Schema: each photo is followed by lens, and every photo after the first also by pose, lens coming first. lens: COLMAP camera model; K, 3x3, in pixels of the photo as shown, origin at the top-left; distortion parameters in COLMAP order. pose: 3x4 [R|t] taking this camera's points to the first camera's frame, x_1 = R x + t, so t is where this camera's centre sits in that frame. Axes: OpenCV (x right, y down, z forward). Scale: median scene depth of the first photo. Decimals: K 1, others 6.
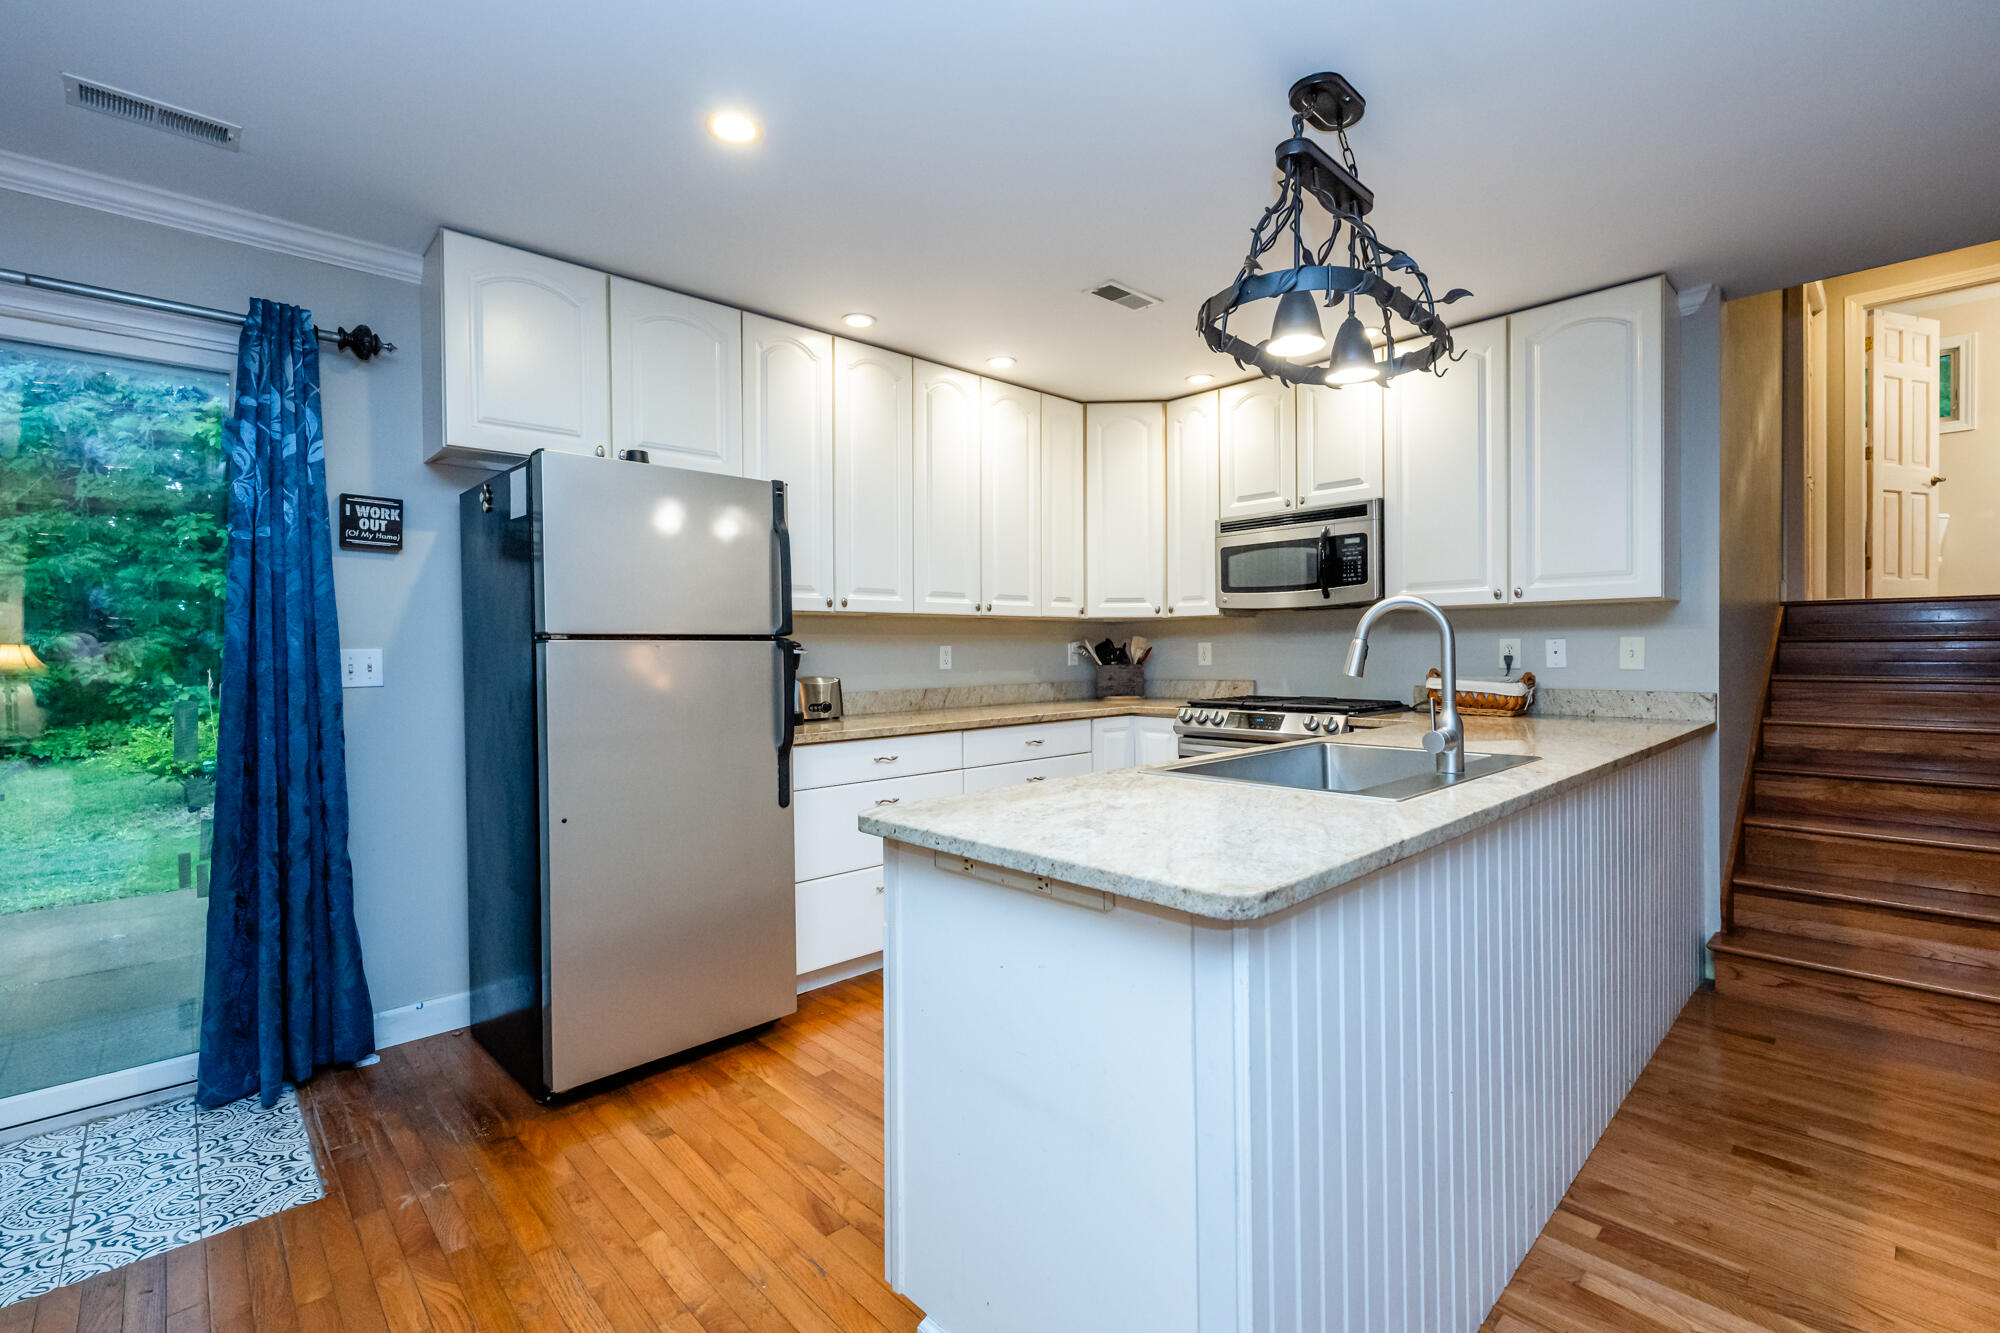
lens RADIAL K [[875.3, 0, 989.6], [0, 875.3, 660.9], [0, 0, 1]] dist [-0.000410, -0.000285]
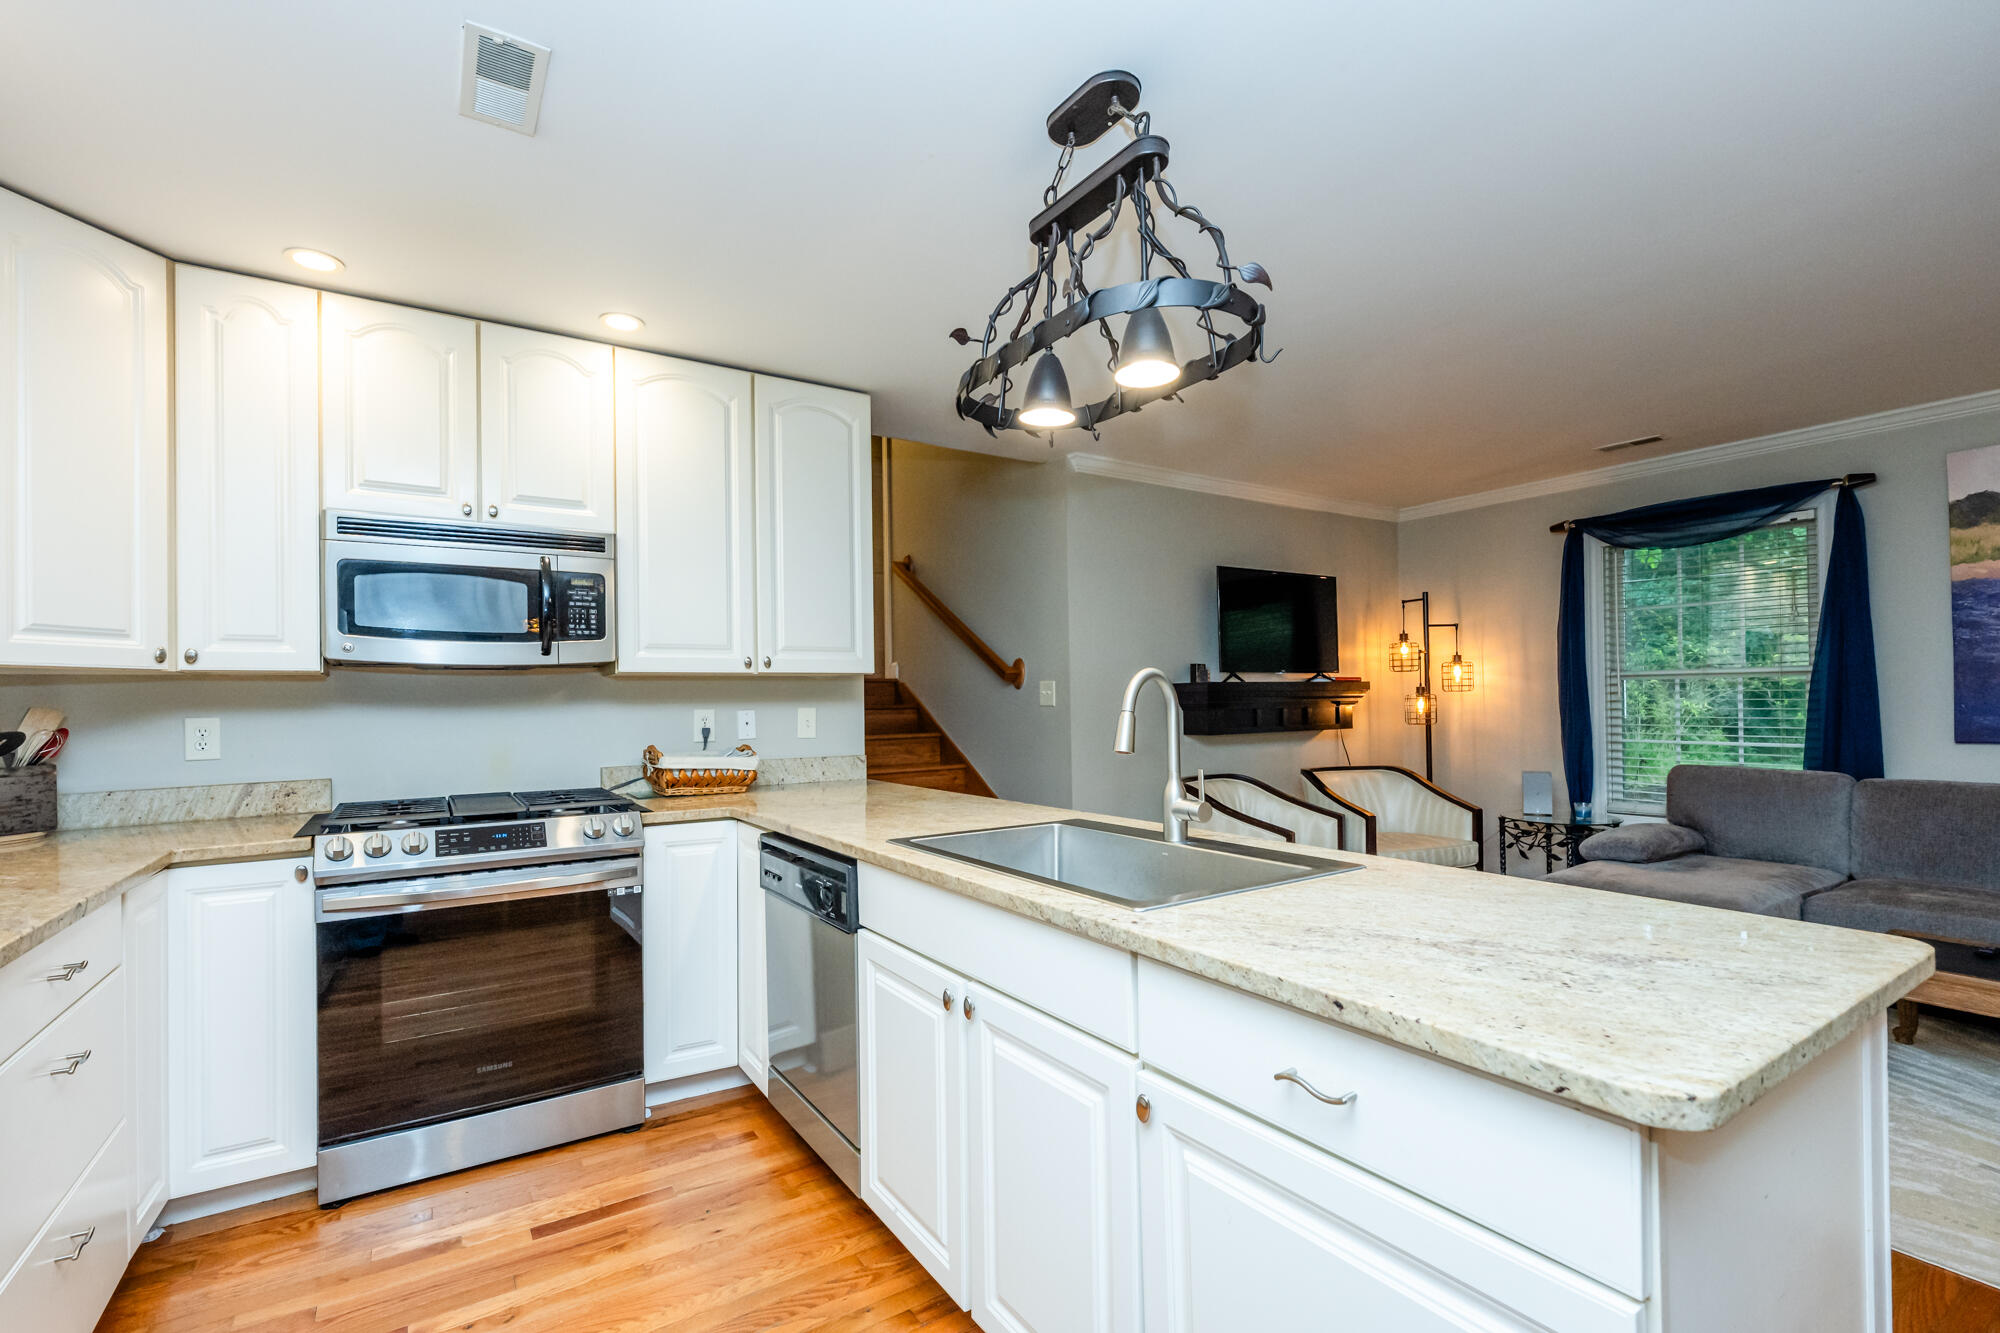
lens RADIAL K [[898.6, 0, 1001.8], [0, 898.6, 697.4], [0, 0, 1]] dist [0.001543, 0.000118]
pose [[0.168944, 0.010813, 0.985566, -0.426501], [0.026802, 0.999520, -0.015561, -0.021946], [-0.985261, 0.029044, 0.168573, 0.745657]]
